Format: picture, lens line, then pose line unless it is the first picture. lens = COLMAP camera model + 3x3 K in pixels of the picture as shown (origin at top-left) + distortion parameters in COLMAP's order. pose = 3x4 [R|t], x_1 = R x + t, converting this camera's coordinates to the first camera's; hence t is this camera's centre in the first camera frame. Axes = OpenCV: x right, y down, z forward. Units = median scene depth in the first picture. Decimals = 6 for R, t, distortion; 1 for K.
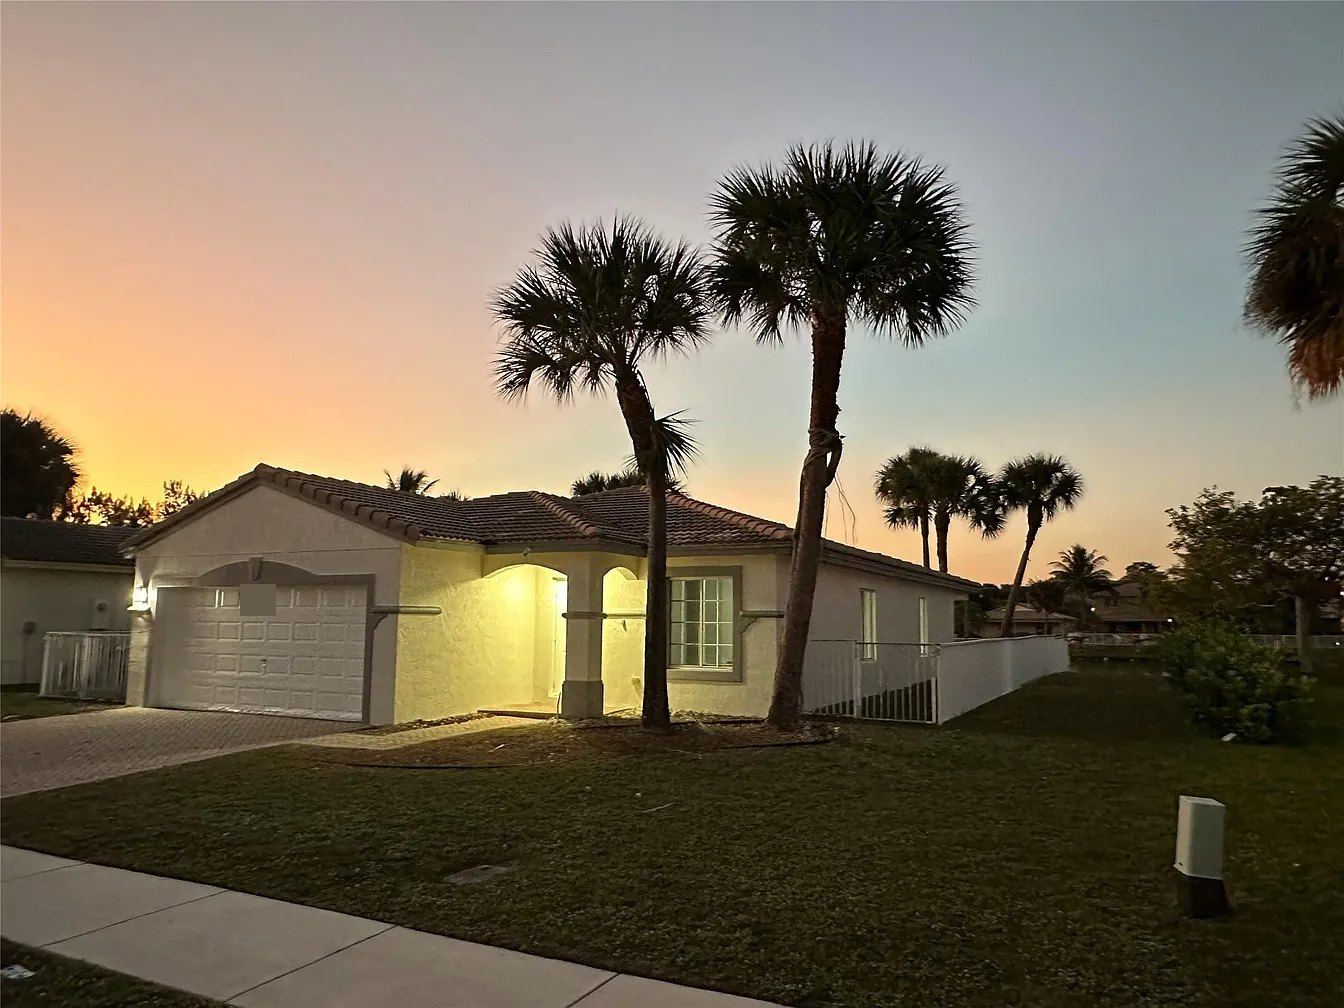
lens RADIAL K [[940.0, 0, 672.0], [0, 940.0, 504.0], [0, 0, 1]] dist [-0.006248, -0.002198]
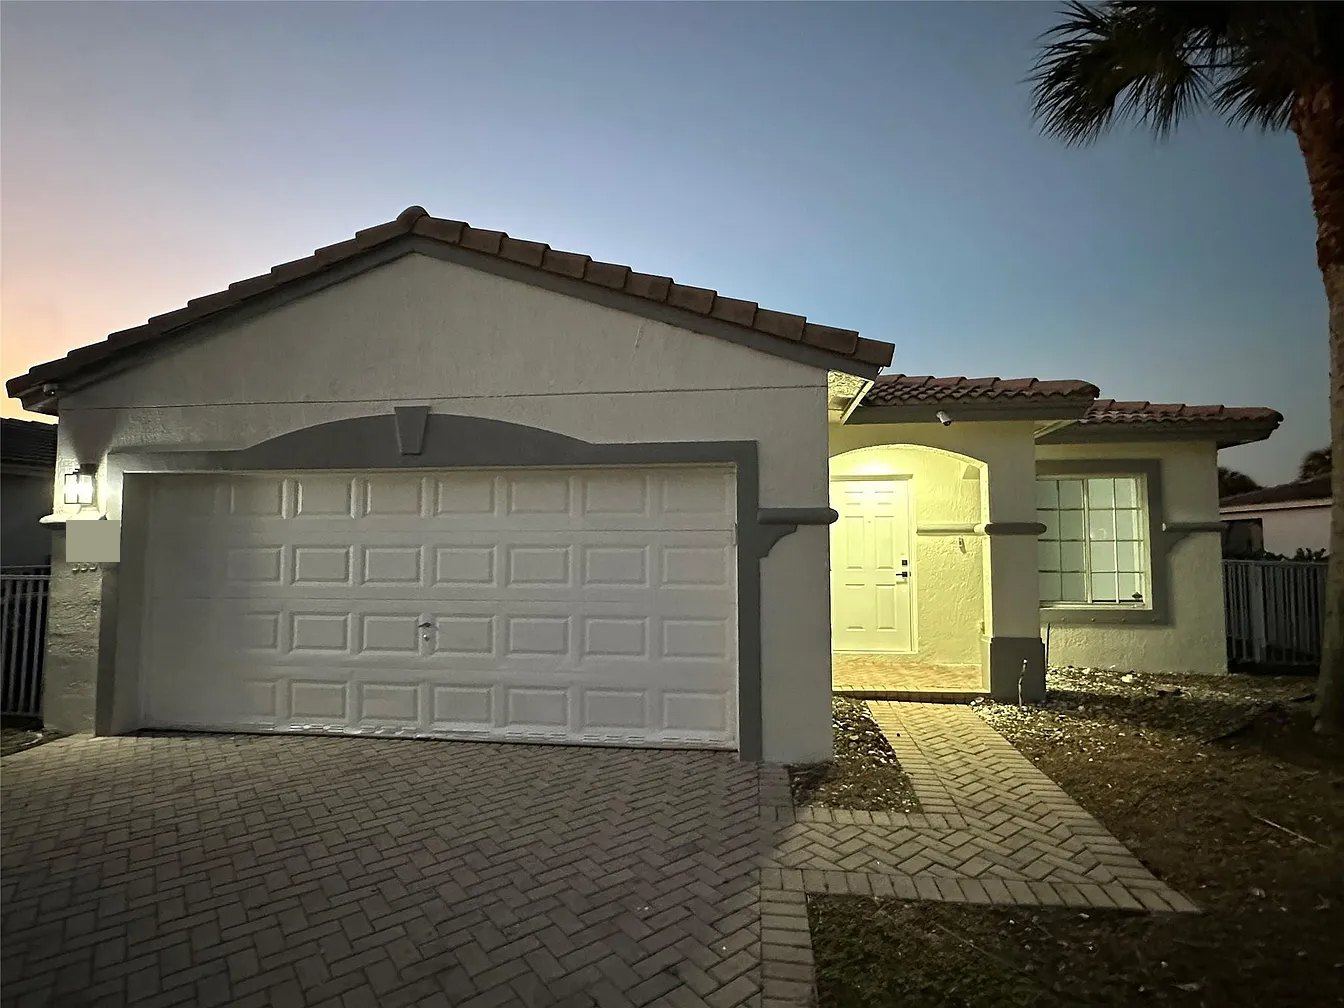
lens RADIAL K [[739.1, 0, 672.0], [0, 739.1, 504.0], [0, 0, 1]] dist [0.004490, 0.000925]
pose [[0.948758, 0.008899, 0.315879, -0.423134], [-0.029571, 0.997717, 0.060711, 0.076550], [-0.314618, -0.066941, 0.946855, 0.591817]]
